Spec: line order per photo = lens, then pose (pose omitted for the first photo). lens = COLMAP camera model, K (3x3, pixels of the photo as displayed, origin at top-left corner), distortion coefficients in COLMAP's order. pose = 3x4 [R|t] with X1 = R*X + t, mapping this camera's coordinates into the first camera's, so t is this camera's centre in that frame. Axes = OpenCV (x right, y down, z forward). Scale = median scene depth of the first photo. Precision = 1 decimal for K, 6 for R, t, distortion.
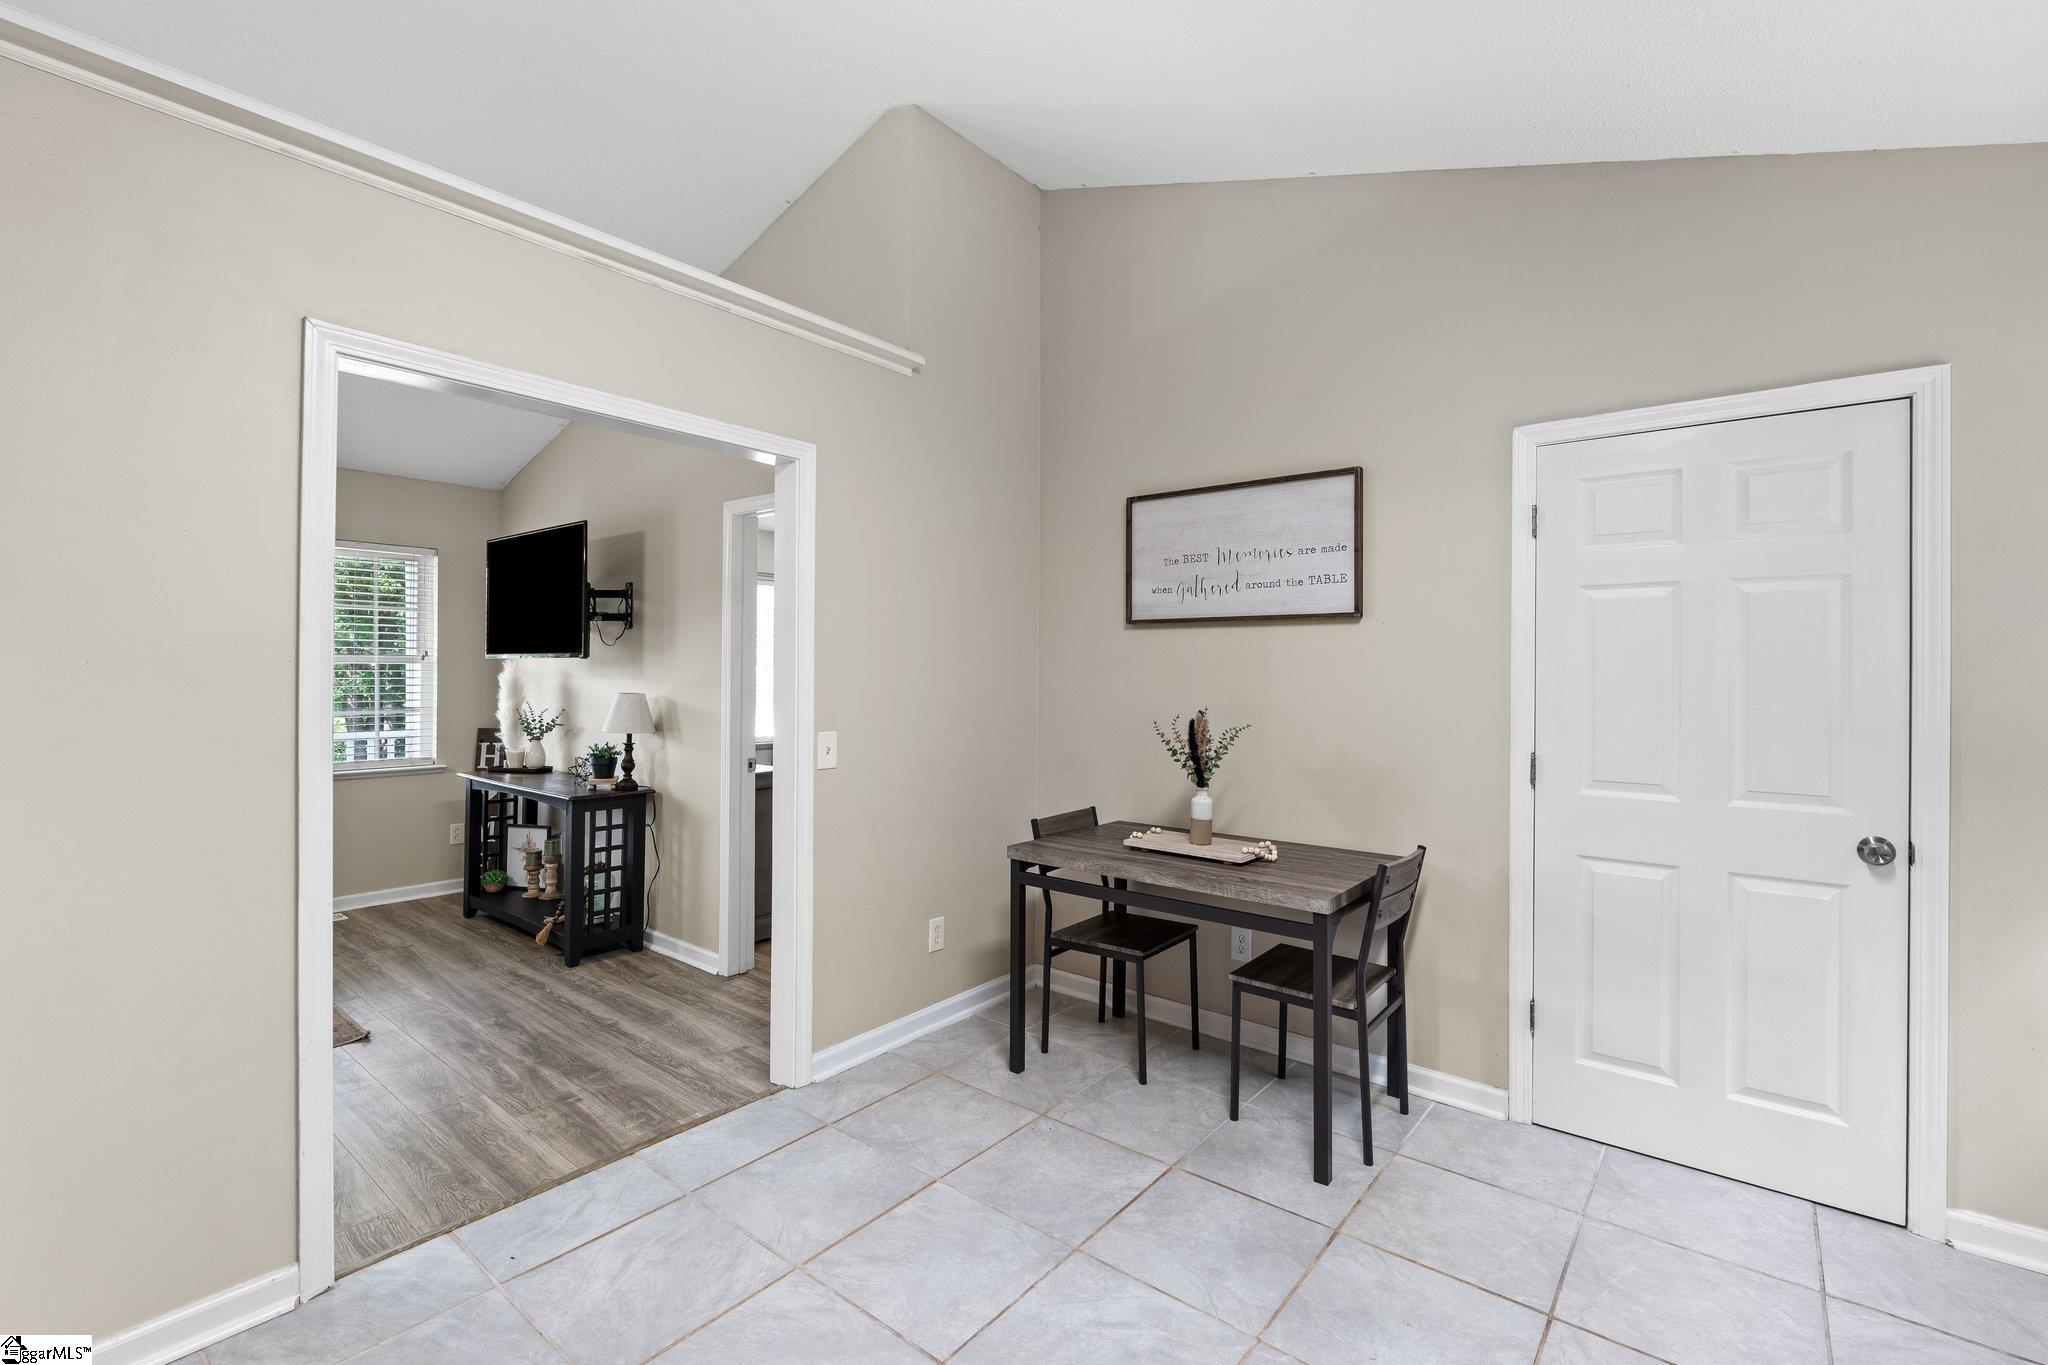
lens RADIAL K [[893.0, 0, 1020.8], [0, 893.0, 669.5], [0, 0, 1]] dist [-0.002232, -0.000348]
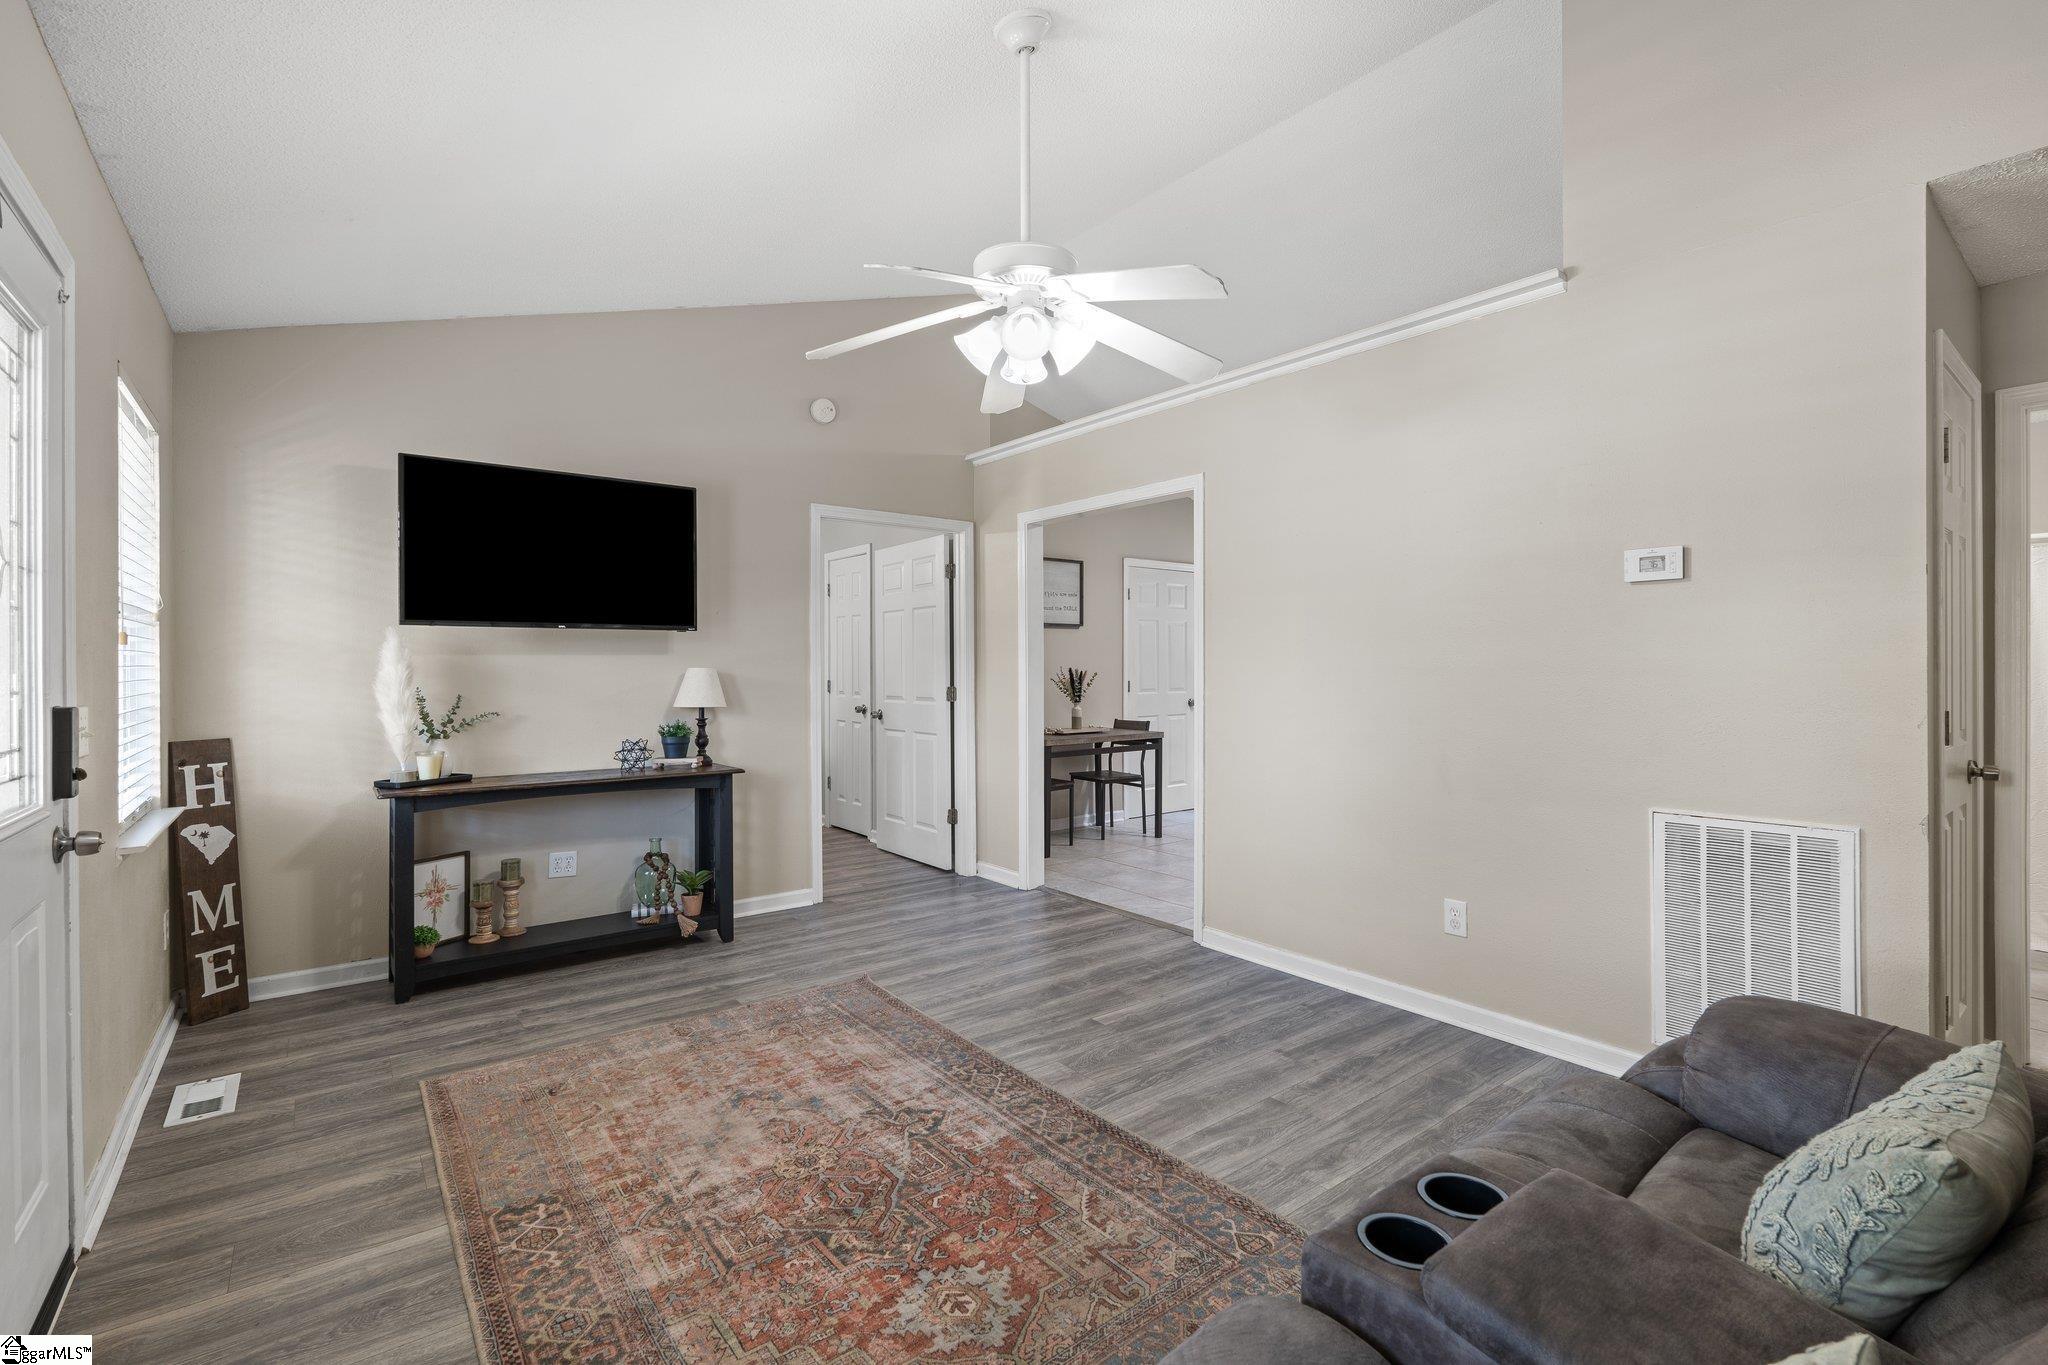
lens RADIAL K [[906.3, 0, 1021.8], [0, 906.3, 673.9], [0, 0, 1]] dist [-0.004932, 0.000117]
pose [[0.226883, -0.016492, 0.973782, -1.805577], [0.002183, 0.999863, 0.016425, 0.023392], [-0.973920, -0.001601, 0.226888, 0.579978]]
